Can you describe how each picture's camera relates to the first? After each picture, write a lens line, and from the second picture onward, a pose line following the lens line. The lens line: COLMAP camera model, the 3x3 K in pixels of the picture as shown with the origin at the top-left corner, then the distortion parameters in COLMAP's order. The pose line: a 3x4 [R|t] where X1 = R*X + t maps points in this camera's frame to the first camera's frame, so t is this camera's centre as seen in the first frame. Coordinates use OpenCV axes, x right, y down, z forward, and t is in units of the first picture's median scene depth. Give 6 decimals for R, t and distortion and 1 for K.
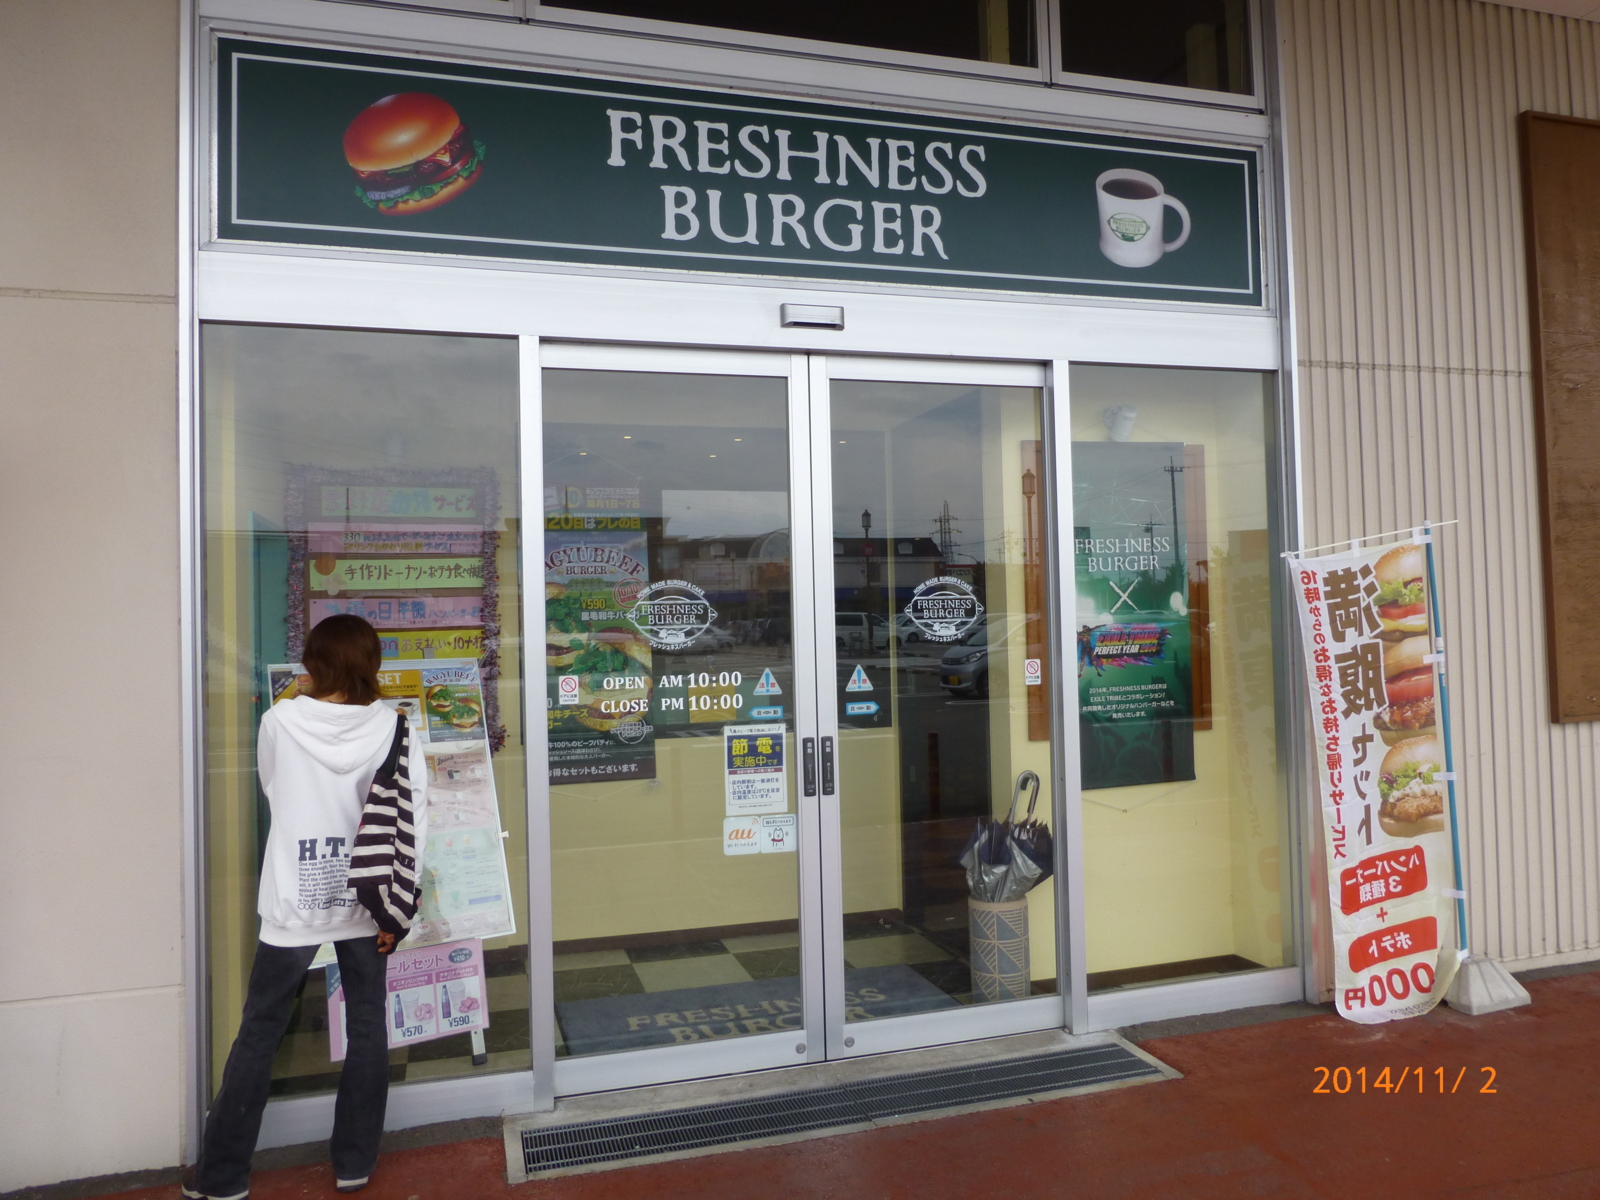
lens RADIAL K [[1123.9, 0, 795.3], [0, 1123.9, 599.6], [0, 0, 1]] dist [-0.036677, 0.005432]
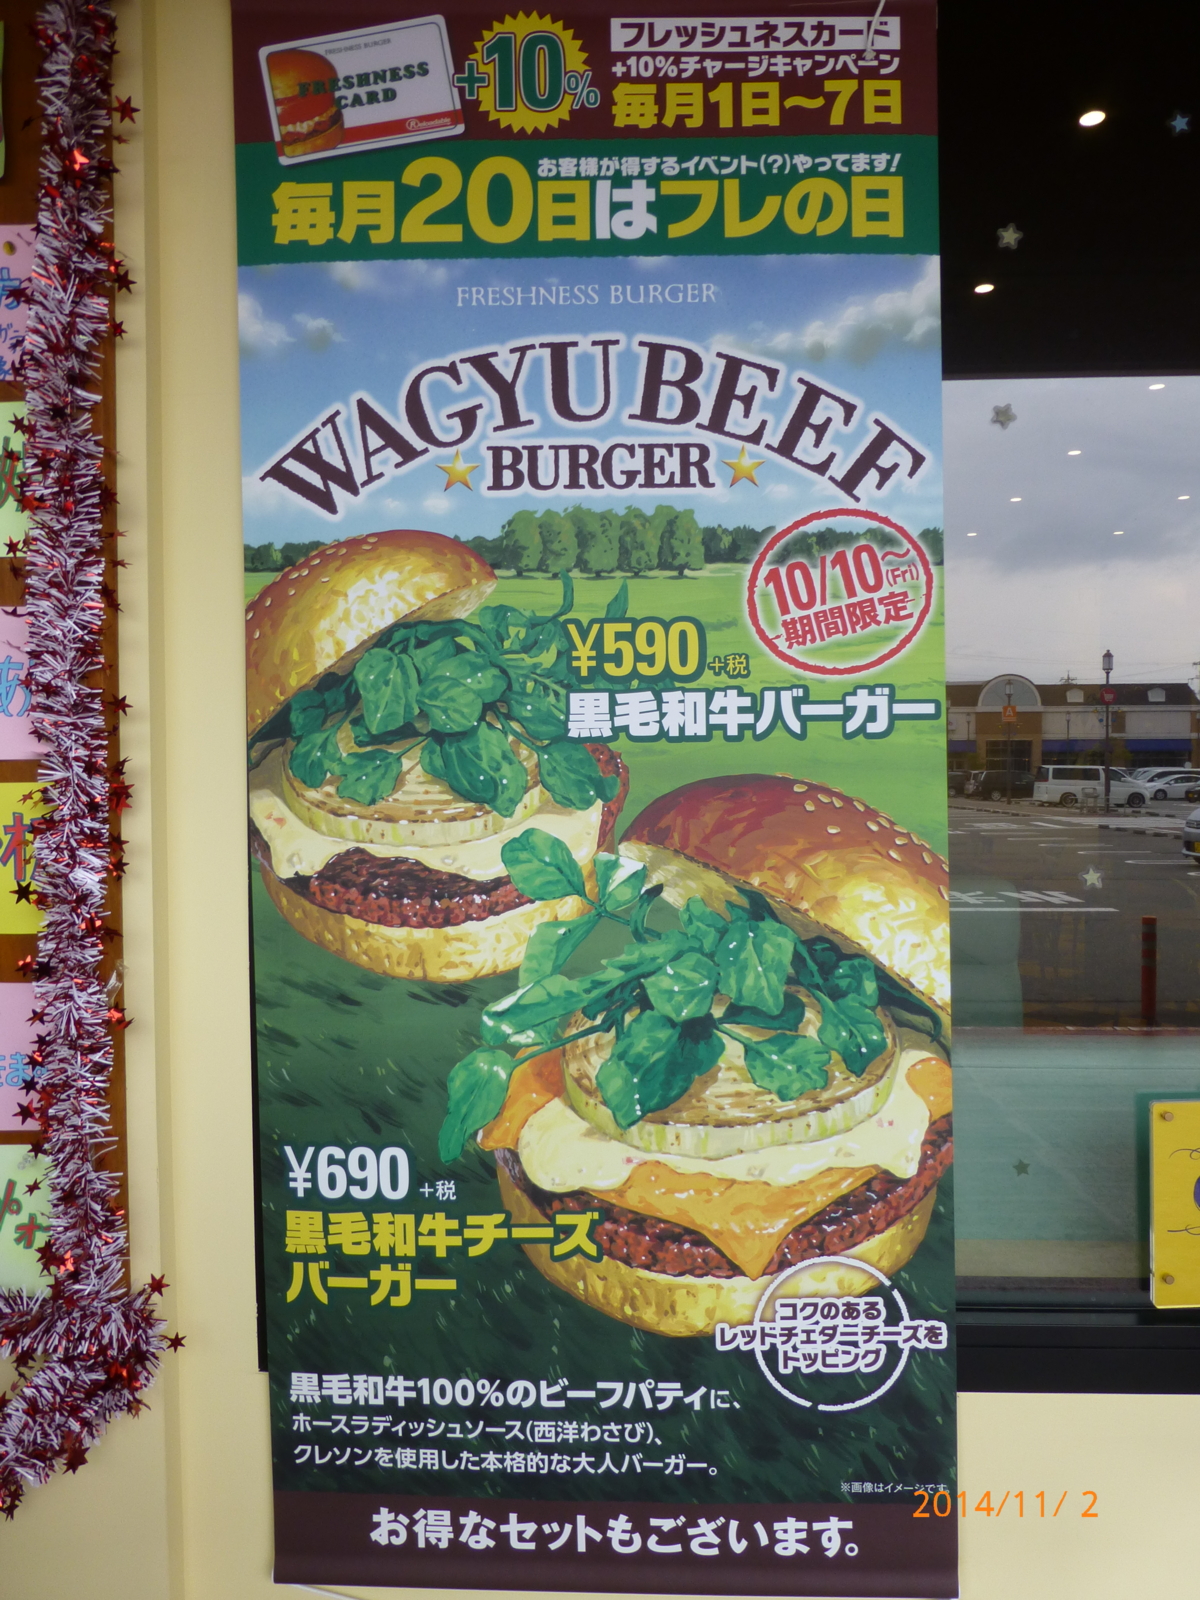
lens RADIAL K [[1123.9, 0, 614.3], [0, 1123.9, 824.8], [0, 0, 1]] dist [-0.036677, 0.005432]
pose [[0.941832, 0.030906, -0.334661, -0.121140], [-0.008568, 0.997647, 0.068019, 0.019909], [0.335976, -0.061195, 0.939880, 0.825132]]
